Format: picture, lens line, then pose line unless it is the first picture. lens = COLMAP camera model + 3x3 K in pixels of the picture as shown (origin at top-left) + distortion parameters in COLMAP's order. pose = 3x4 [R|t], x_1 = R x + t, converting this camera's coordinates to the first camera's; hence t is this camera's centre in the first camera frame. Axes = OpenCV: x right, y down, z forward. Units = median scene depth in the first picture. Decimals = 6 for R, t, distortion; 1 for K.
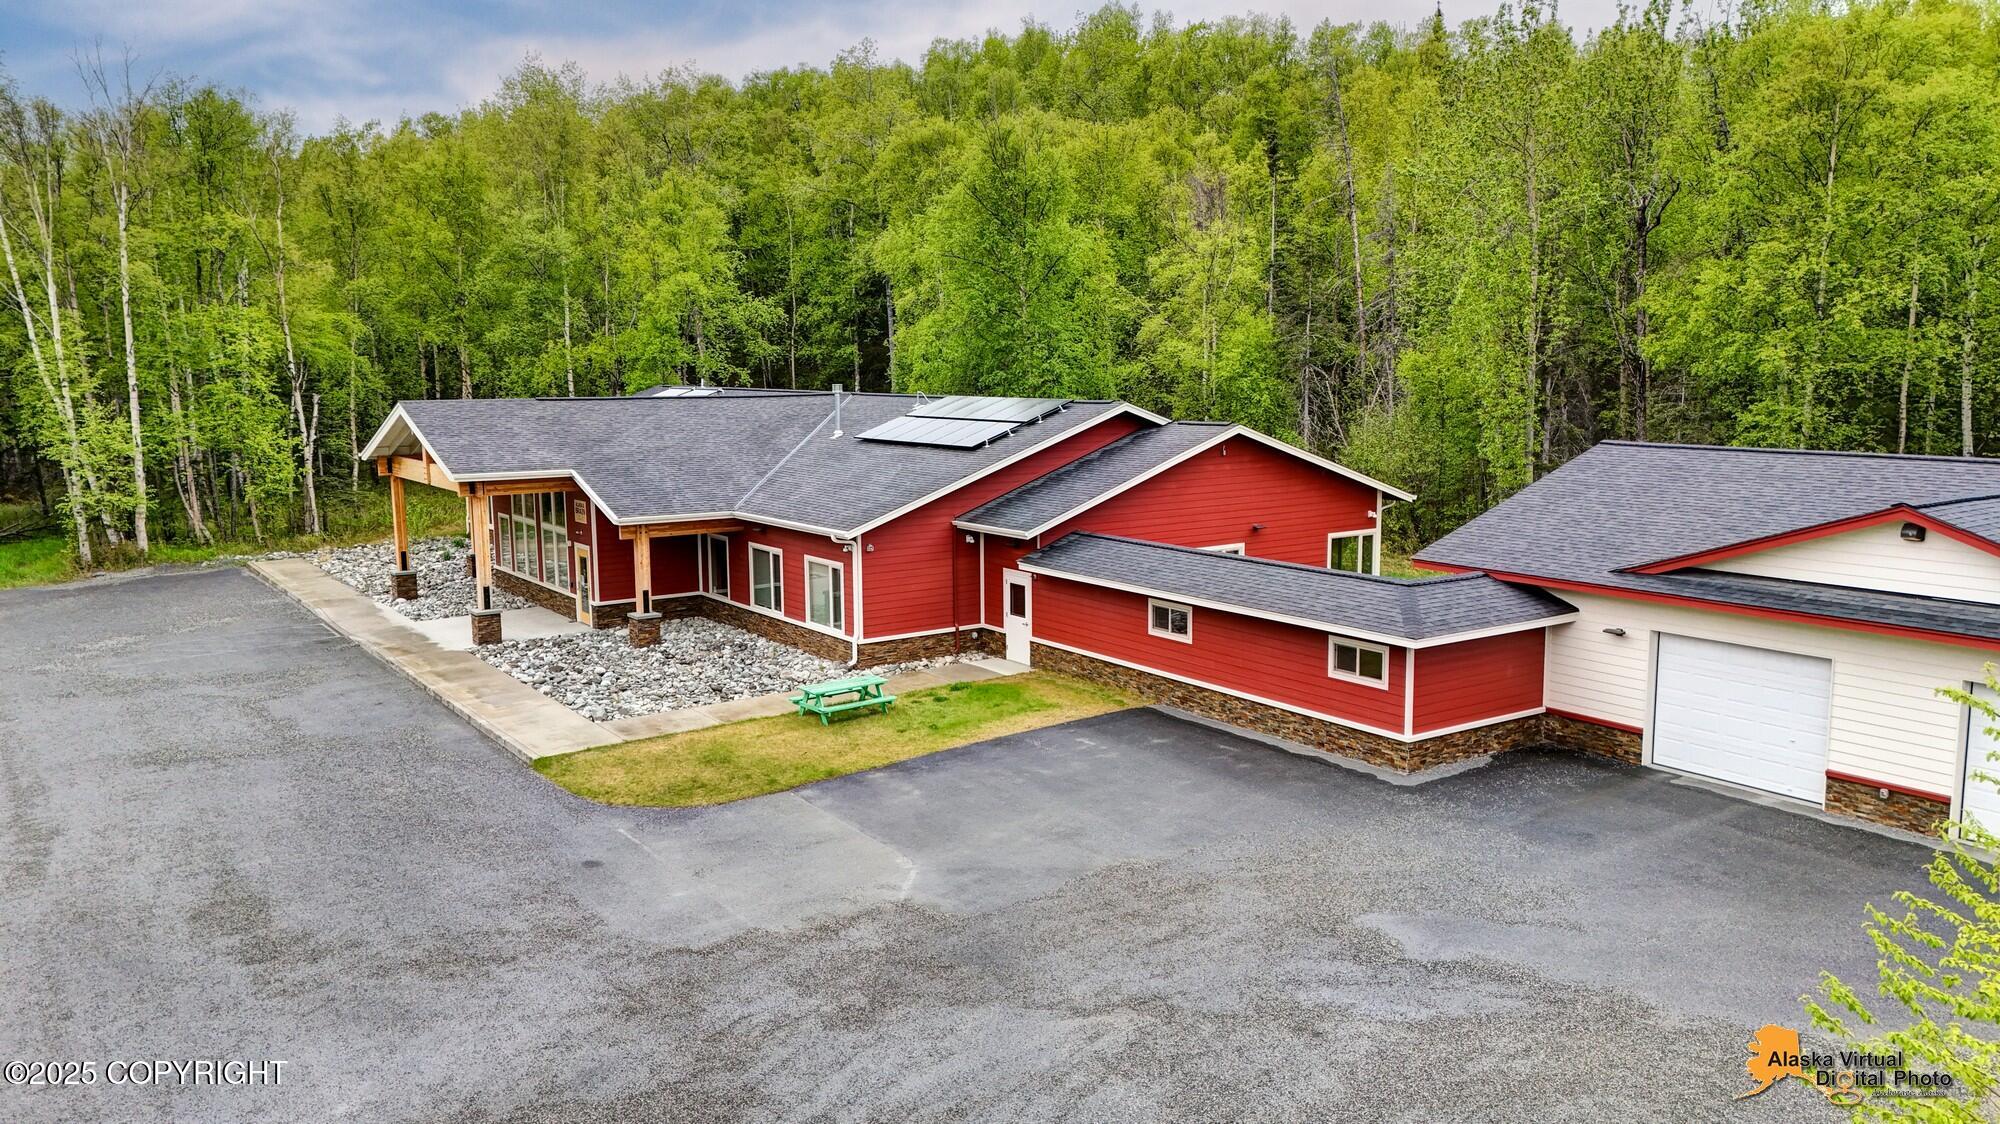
lens RADIAL K [[1457.3, 0, 1006.5], [0, 1457.3, 550.4], [0, 0, 1]] dist [0.090081, -0.083447]
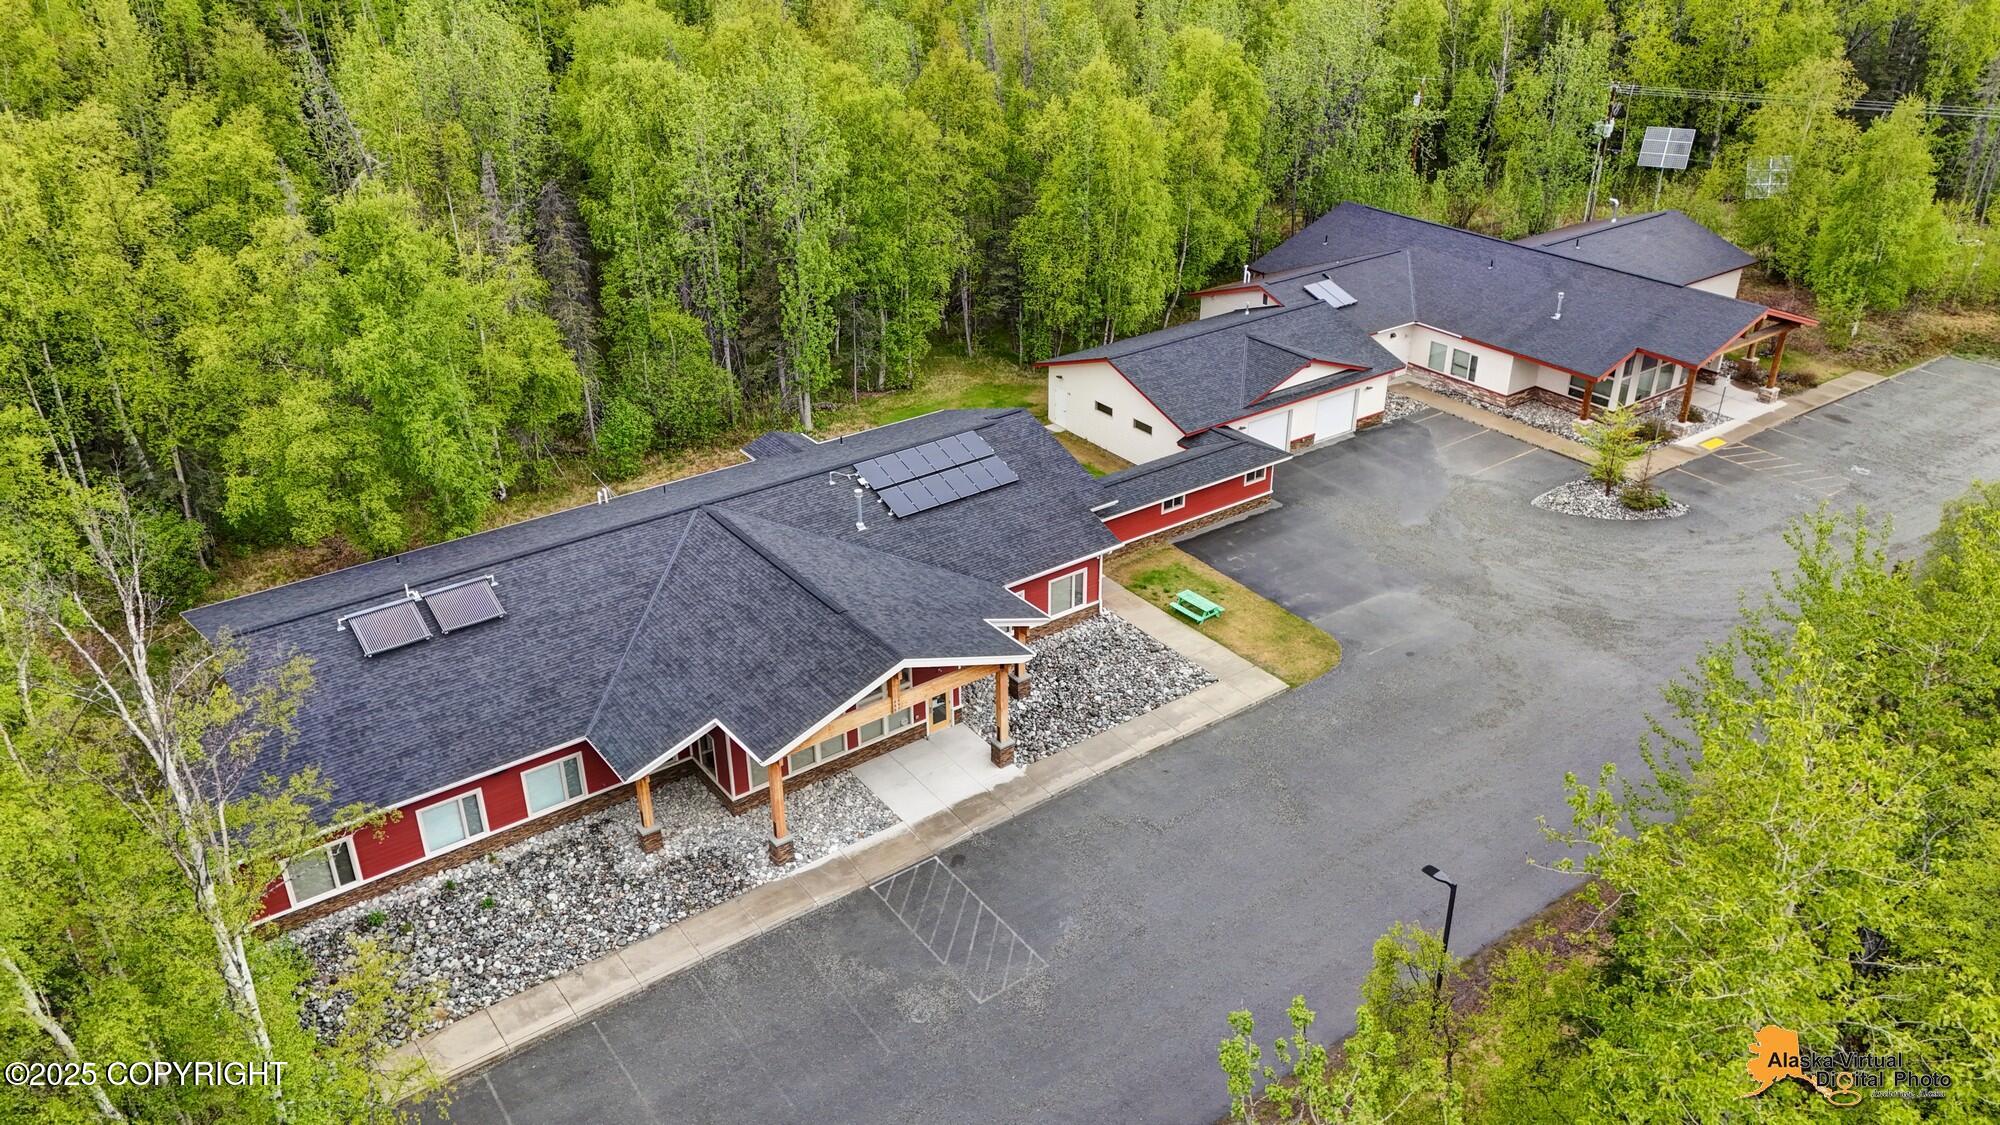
lens RADIAL K [[1457.3, 0, 1001.8], [0, 1457.3, 555.9], [0, 0, 1]] dist [0.090081, -0.083447]
pose [[-0.019664, -0.451865, 0.891869, -2.220262], [0.140276, 0.881971, 0.449944, -1.071243], [-0.989917, 0.133956, 0.046042, 1.395446]]
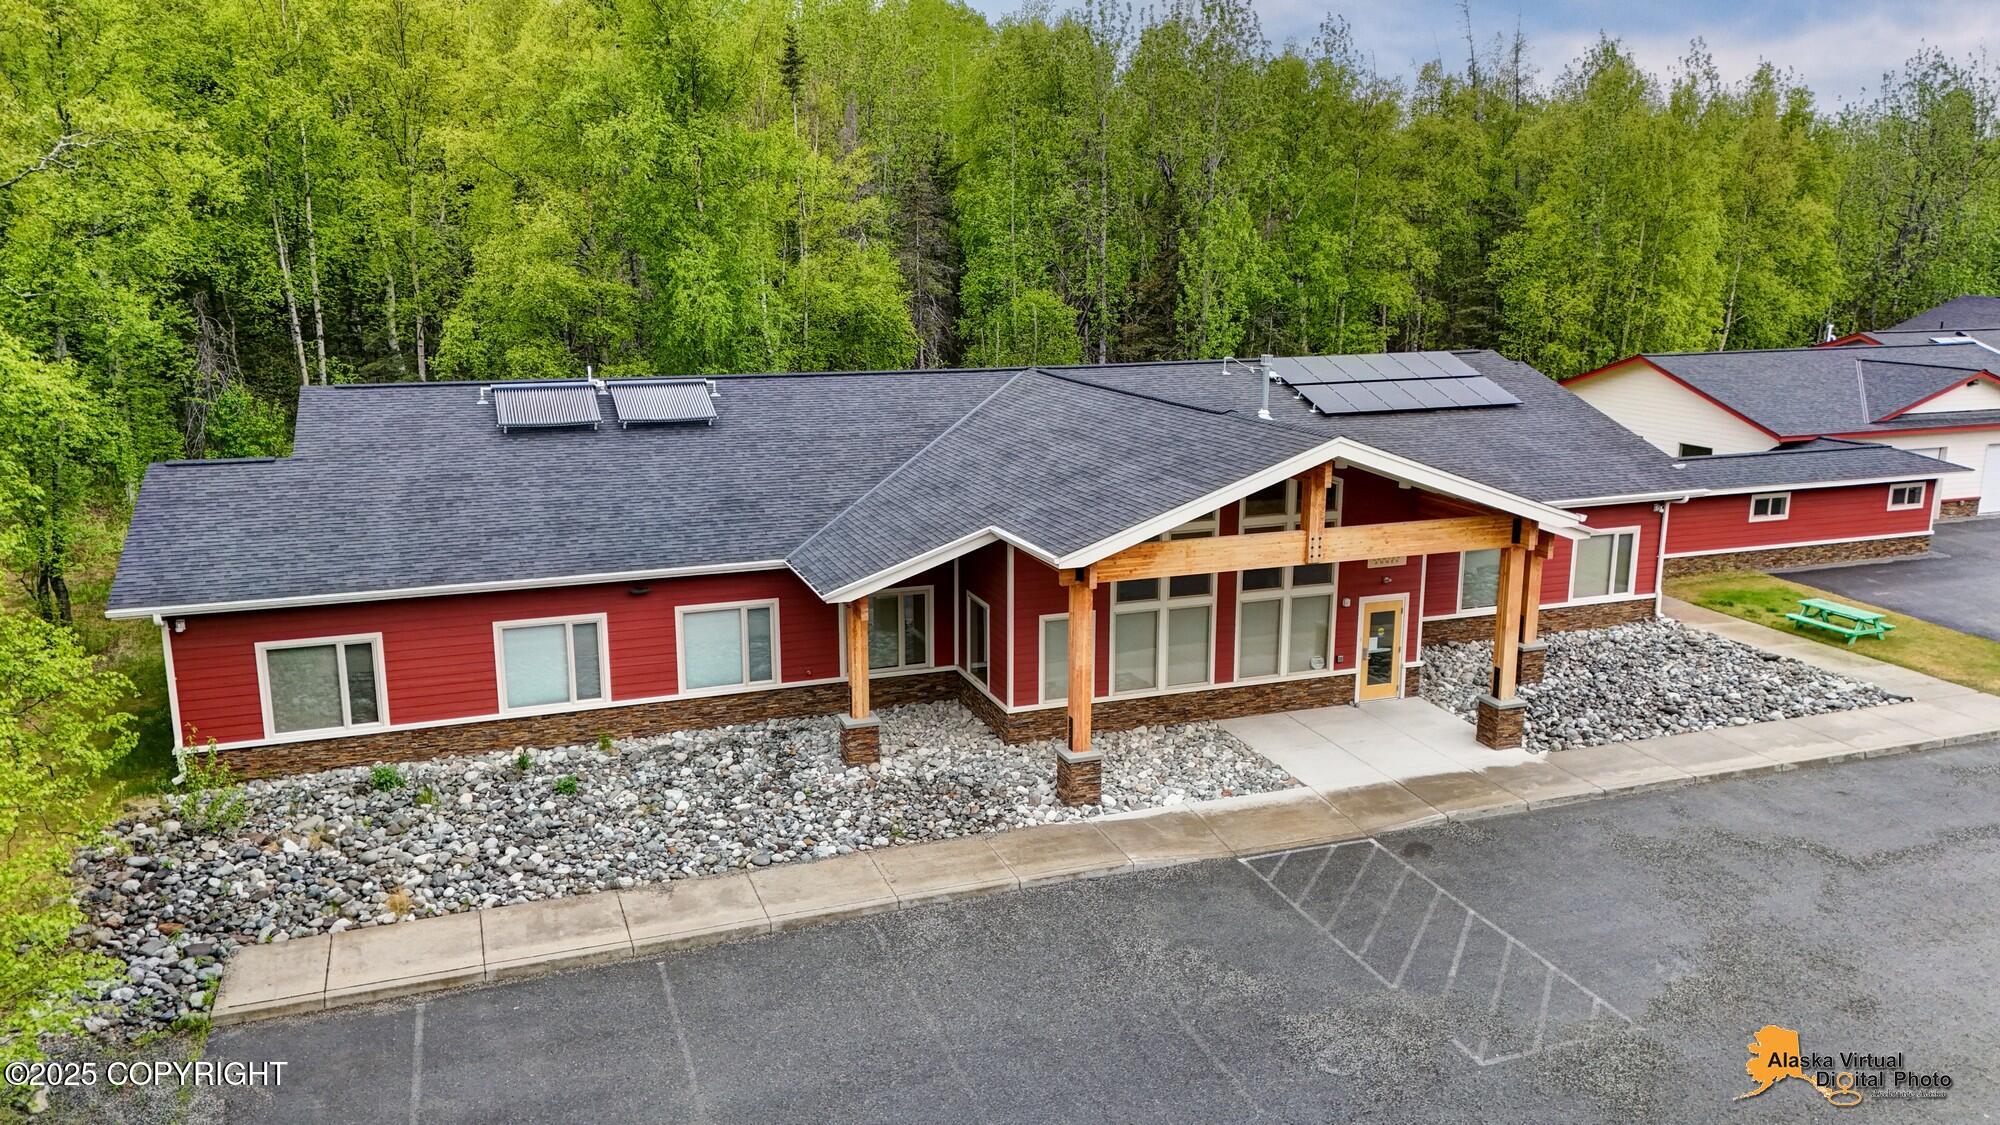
lens RADIAL K [[1457.3, 0, 1005.2], [0, 1457.3, 554.7], [0, 0, 1]] dist [0.090081, -0.083447]
pose [[0.254125, -0.199156, 0.946444, -1.659479], [0.125008, 0.977125, 0.172047, -0.281683], [-0.959059, 0.074592, 0.273208, 1.569636]]
